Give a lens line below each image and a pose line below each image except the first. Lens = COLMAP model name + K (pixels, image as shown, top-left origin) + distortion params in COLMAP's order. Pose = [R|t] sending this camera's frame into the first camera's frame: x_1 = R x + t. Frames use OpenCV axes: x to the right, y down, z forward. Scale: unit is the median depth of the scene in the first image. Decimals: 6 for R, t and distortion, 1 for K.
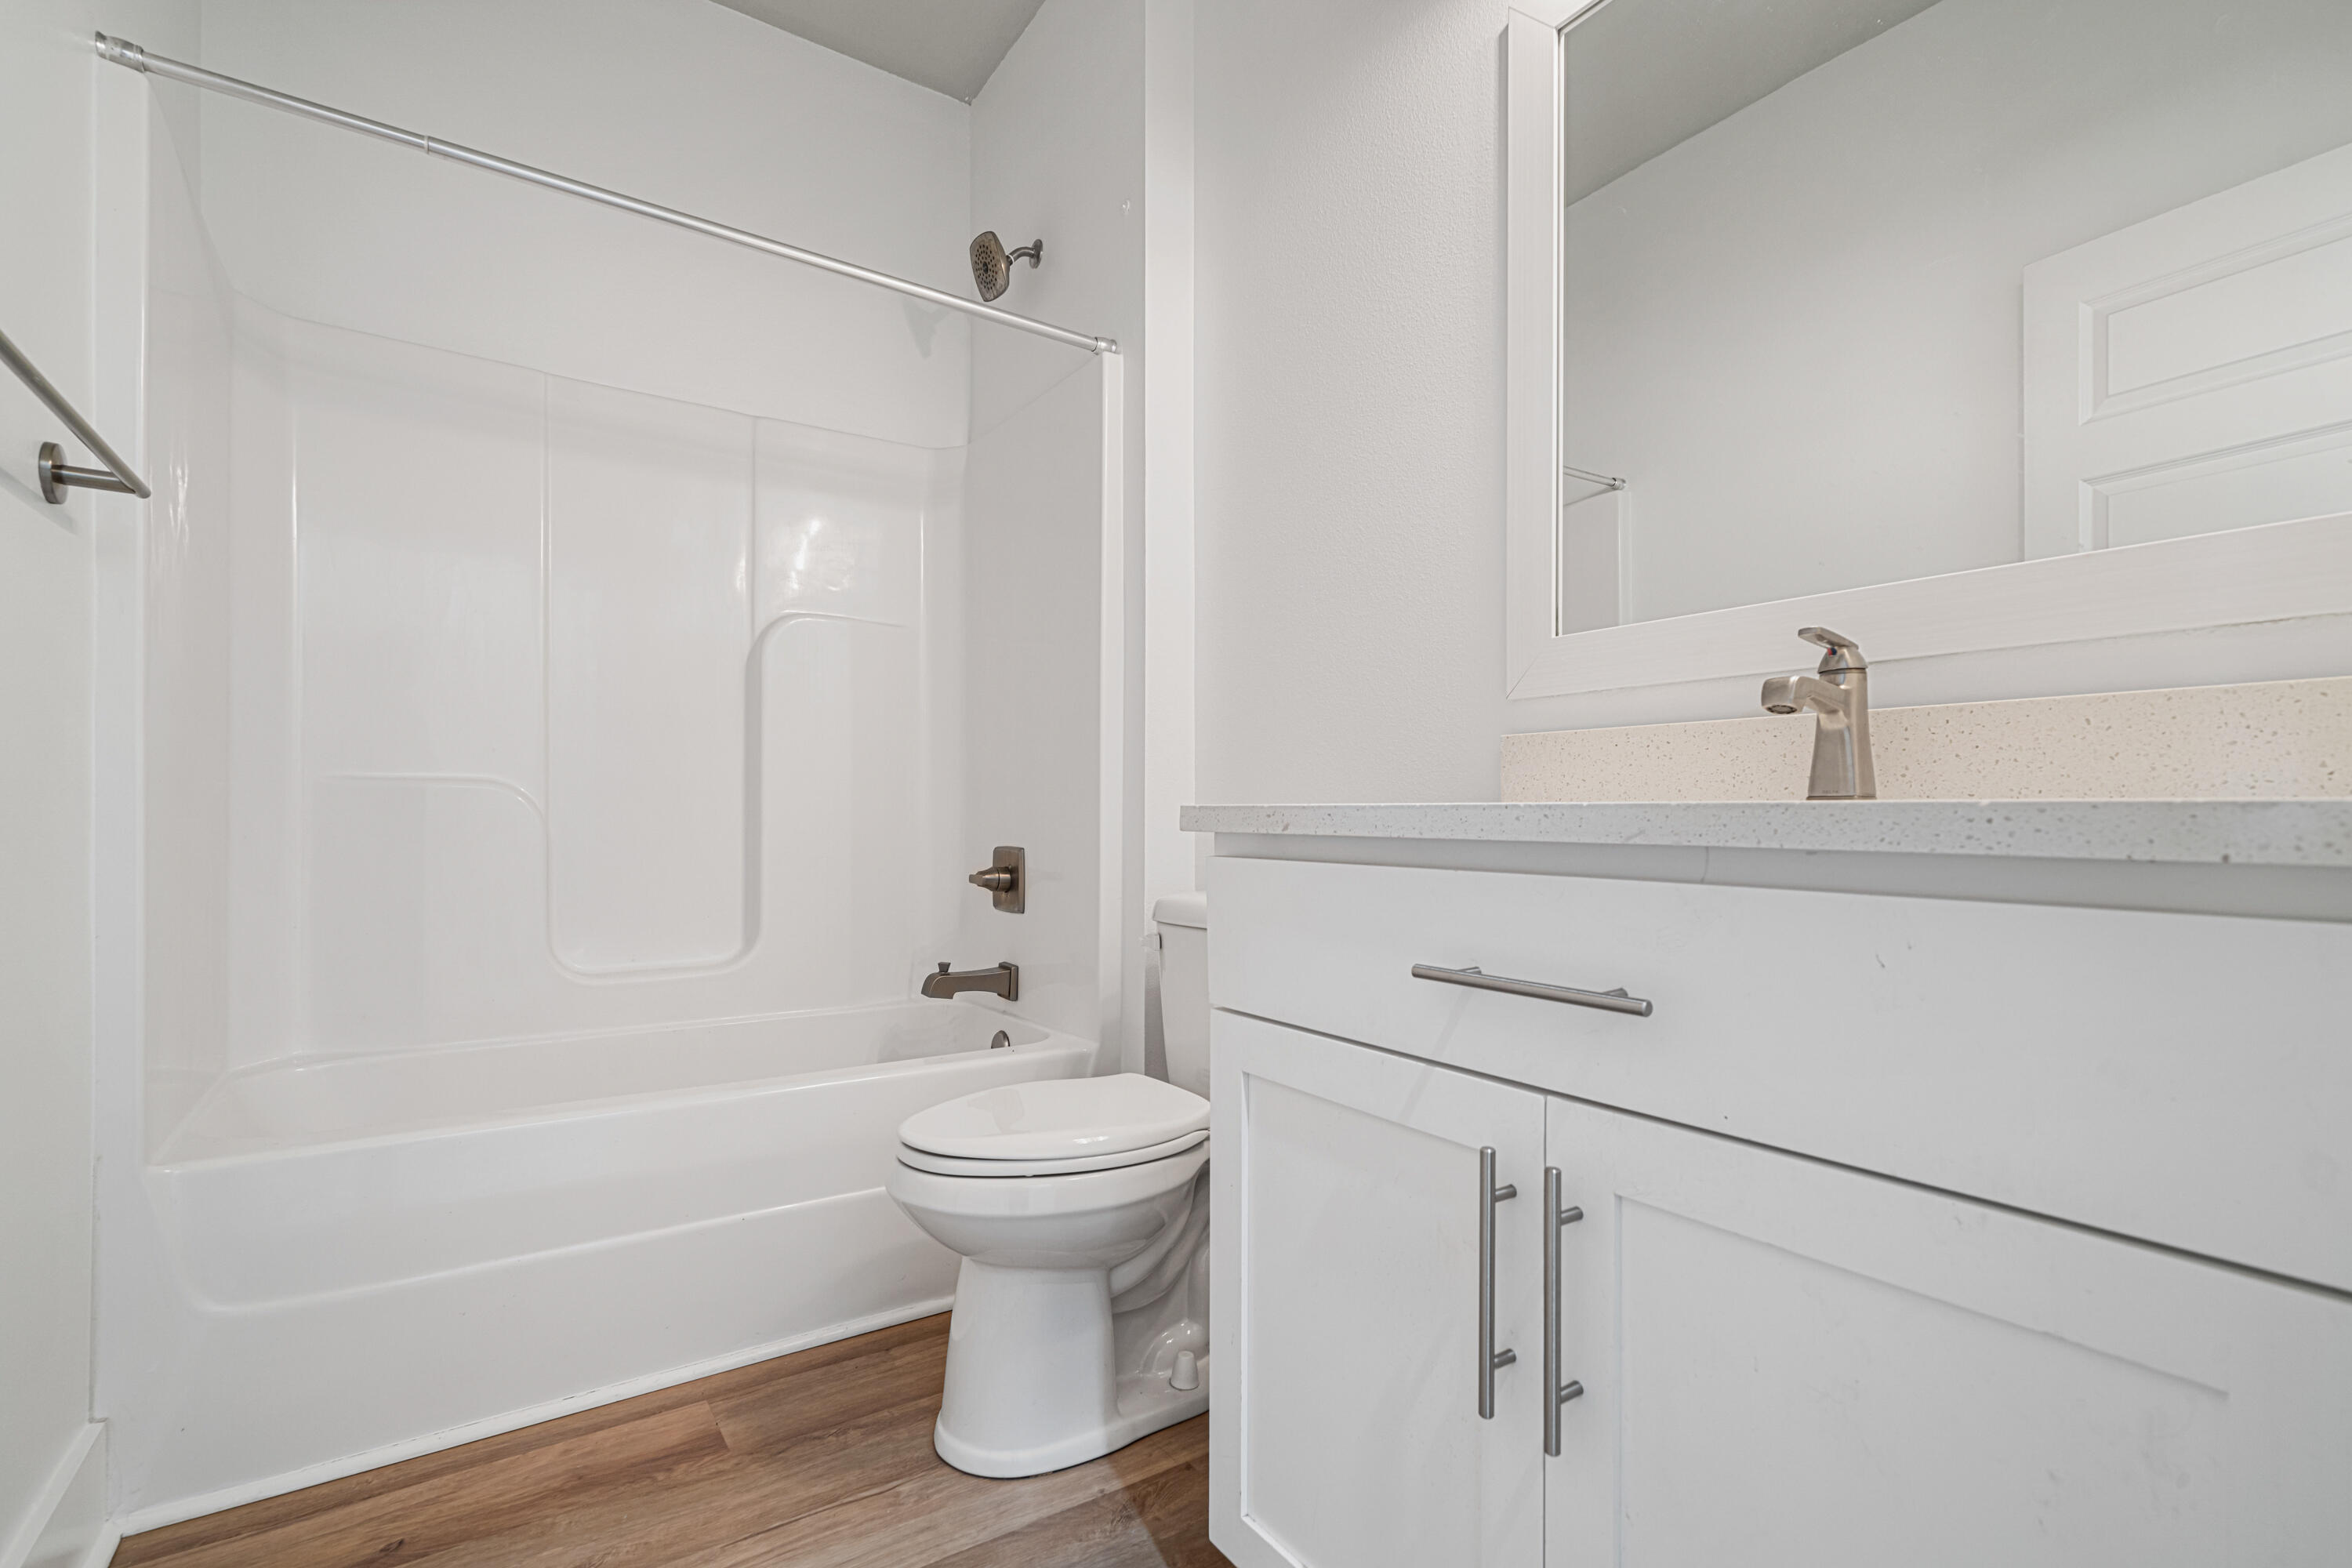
lens RADIAL K [[1030.2, 0, 1162.2], [0, 1030.2, 810.3], [0, 0, 1]] dist [-0.000009, 0.000196]
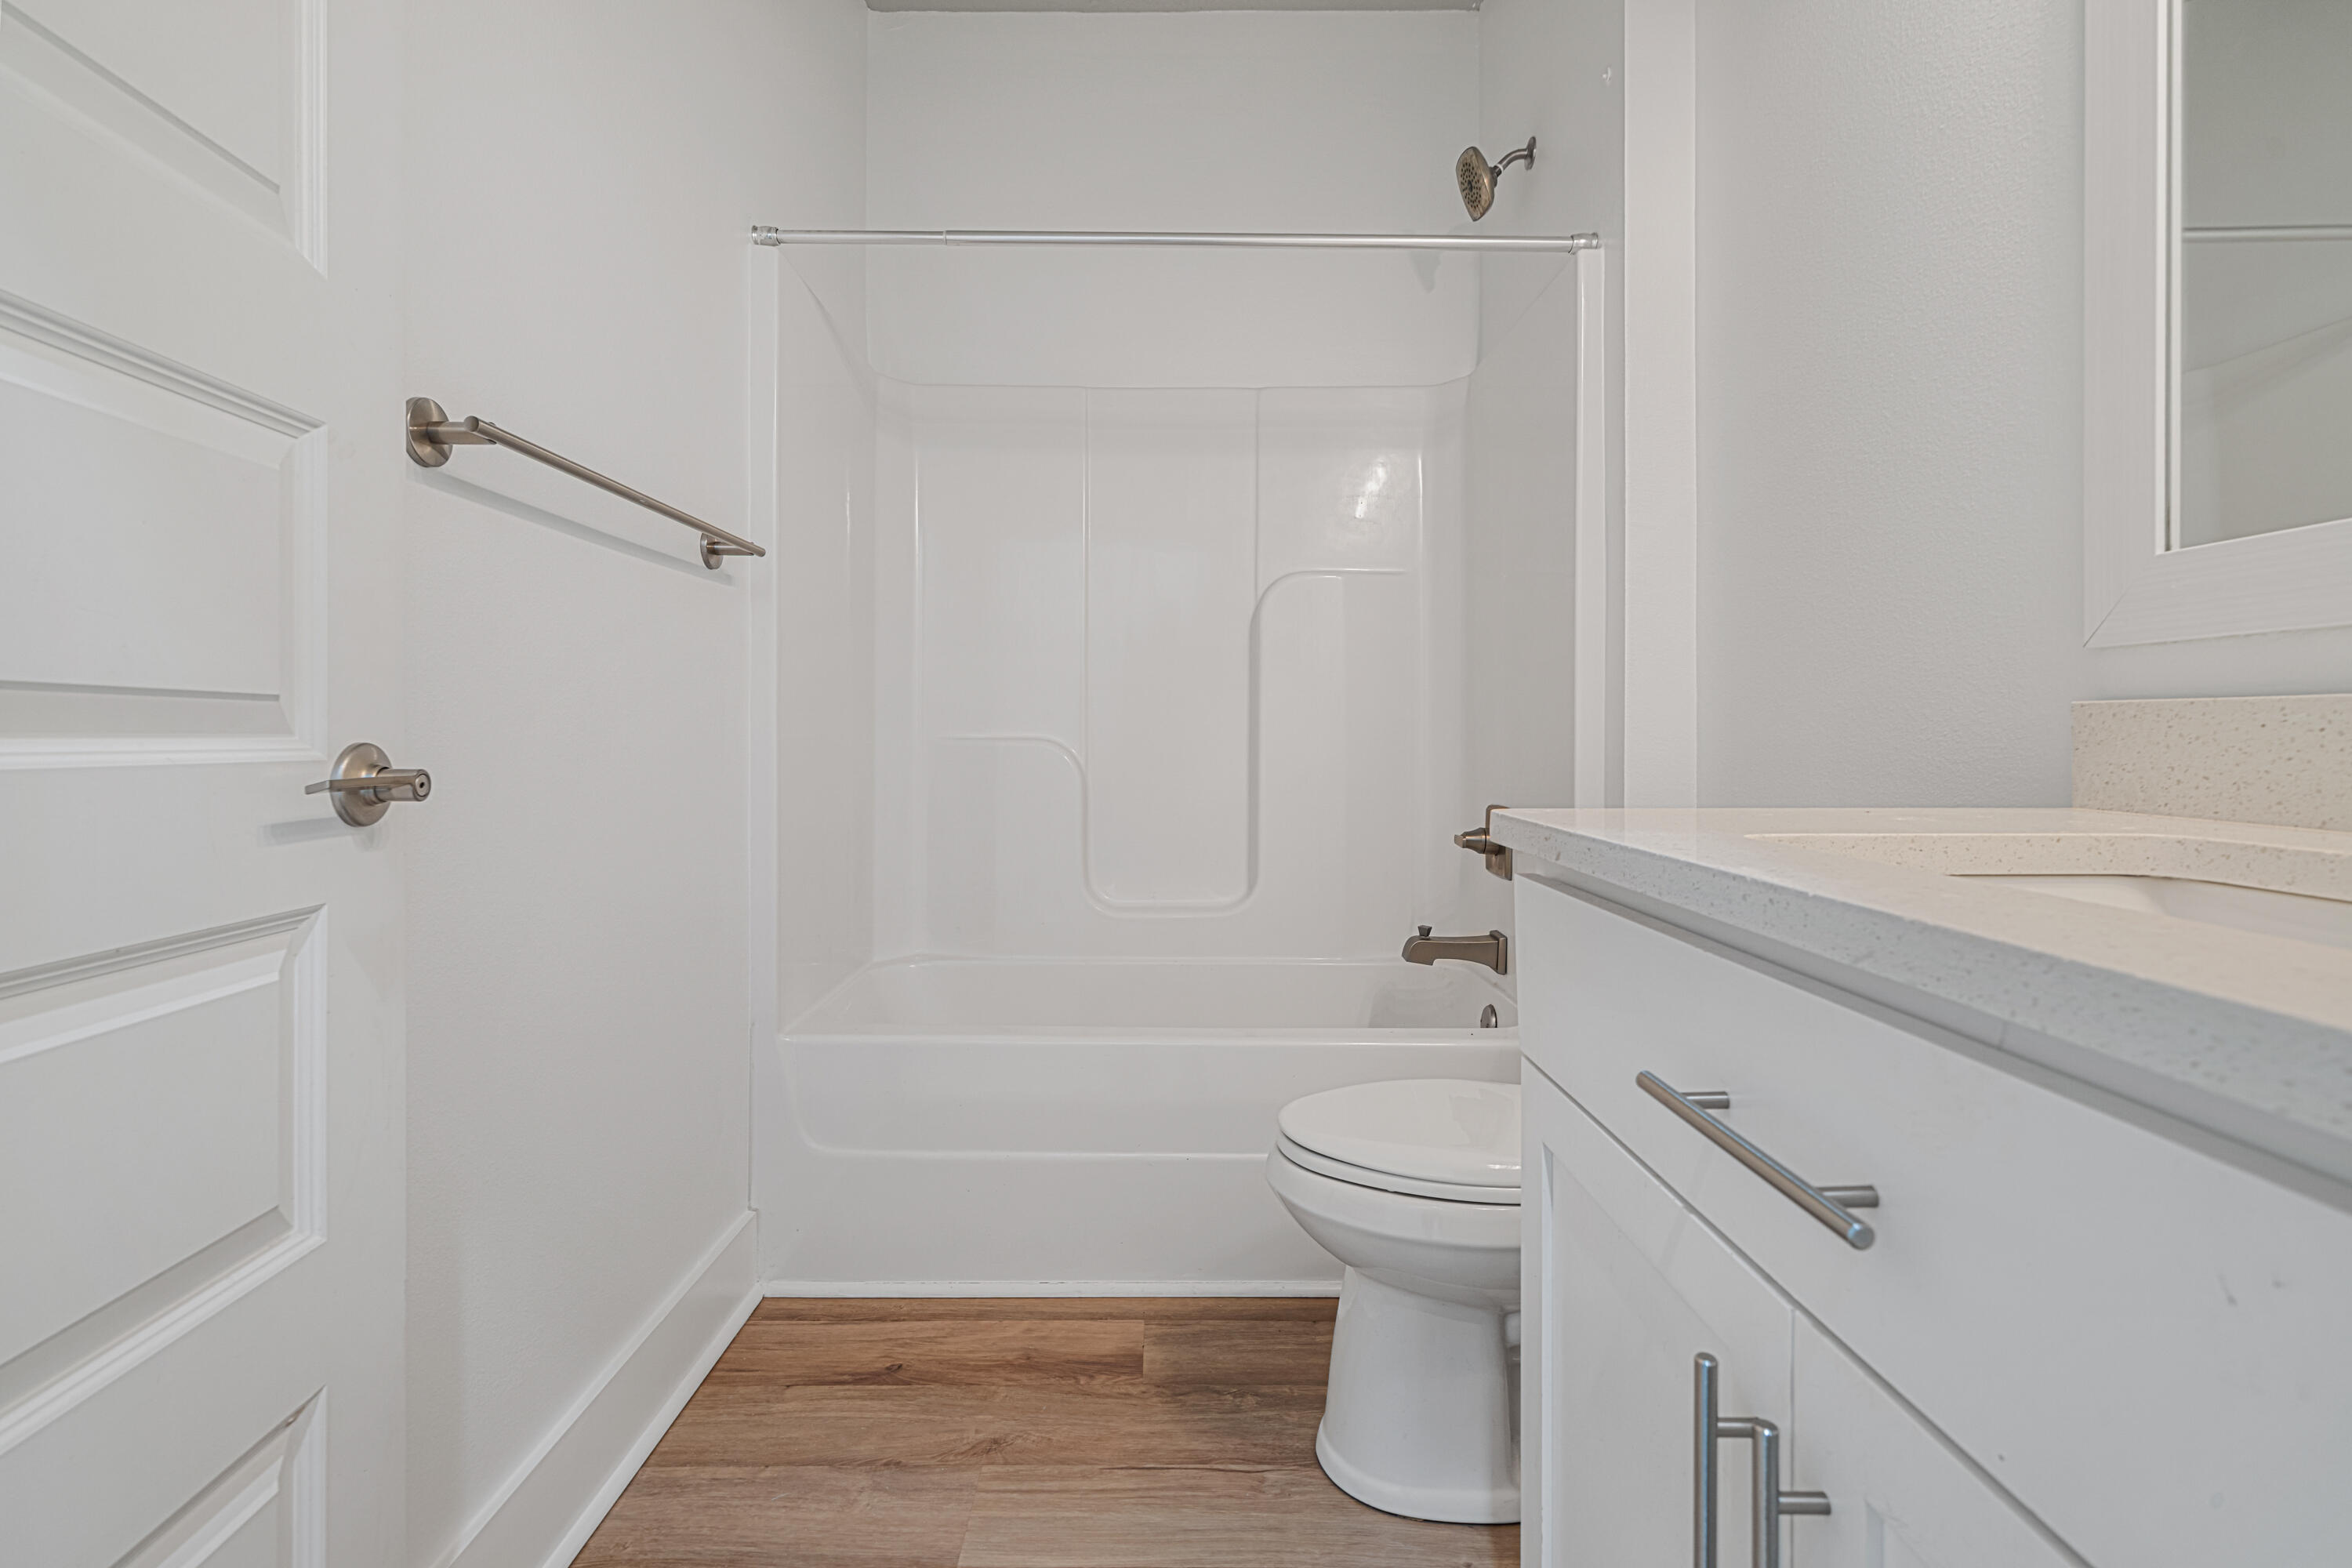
lens RADIAL K [[1045.9, 0, 1188.9], [0, 1045.9, 731.6], [0, 0, 1]] dist [-0.000091, 0.000098]
pose [[0.838159, -0.000800, -0.545425, 0.223663], [0.001436, 0.999999, 0.000739, -0.056345], [0.545424, -0.001403, 0.838159, 0.110766]]
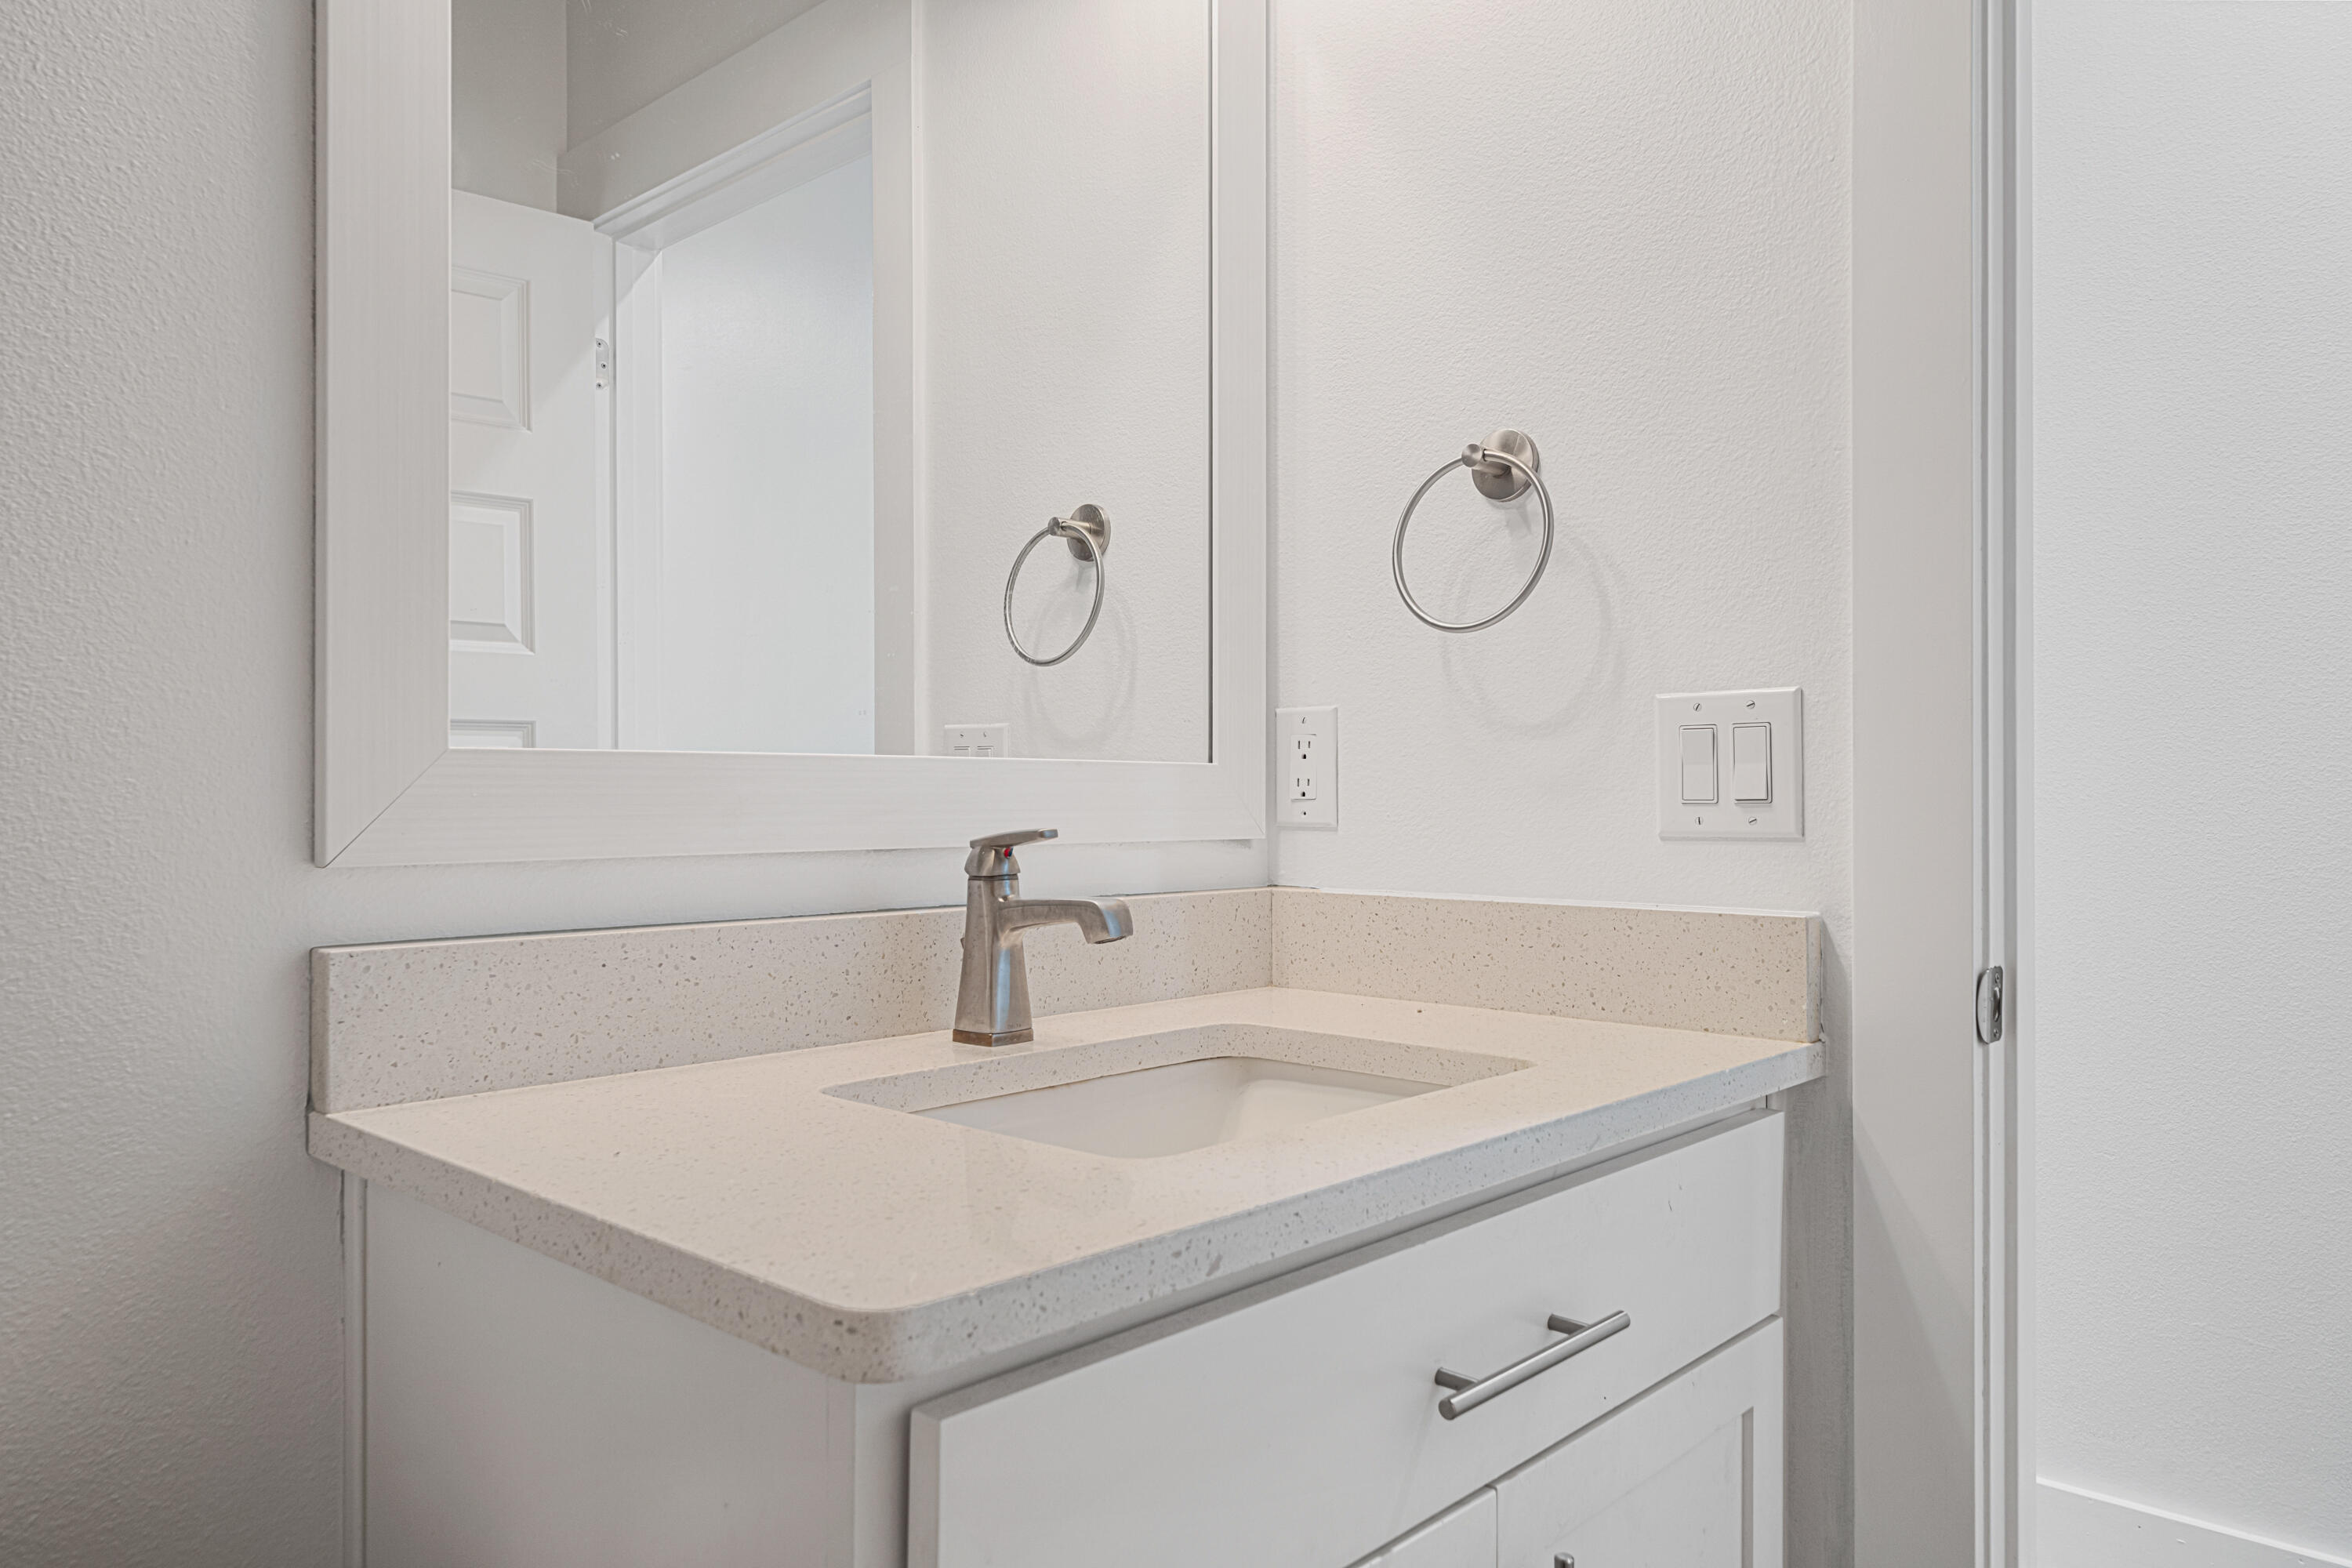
lens RADIAL K [[1587.5, 0, 1176.0], [0, 1587.5, 784.0], [0, 0, 1]] dist [0.003125, 0.000557]
pose [[-0.219551, 0.002868, 0.975597, -0.424463], [0.002090, 0.999995, -0.002469, -0.145794], [-0.975599, 0.001497, -0.219556, 0.818823]]
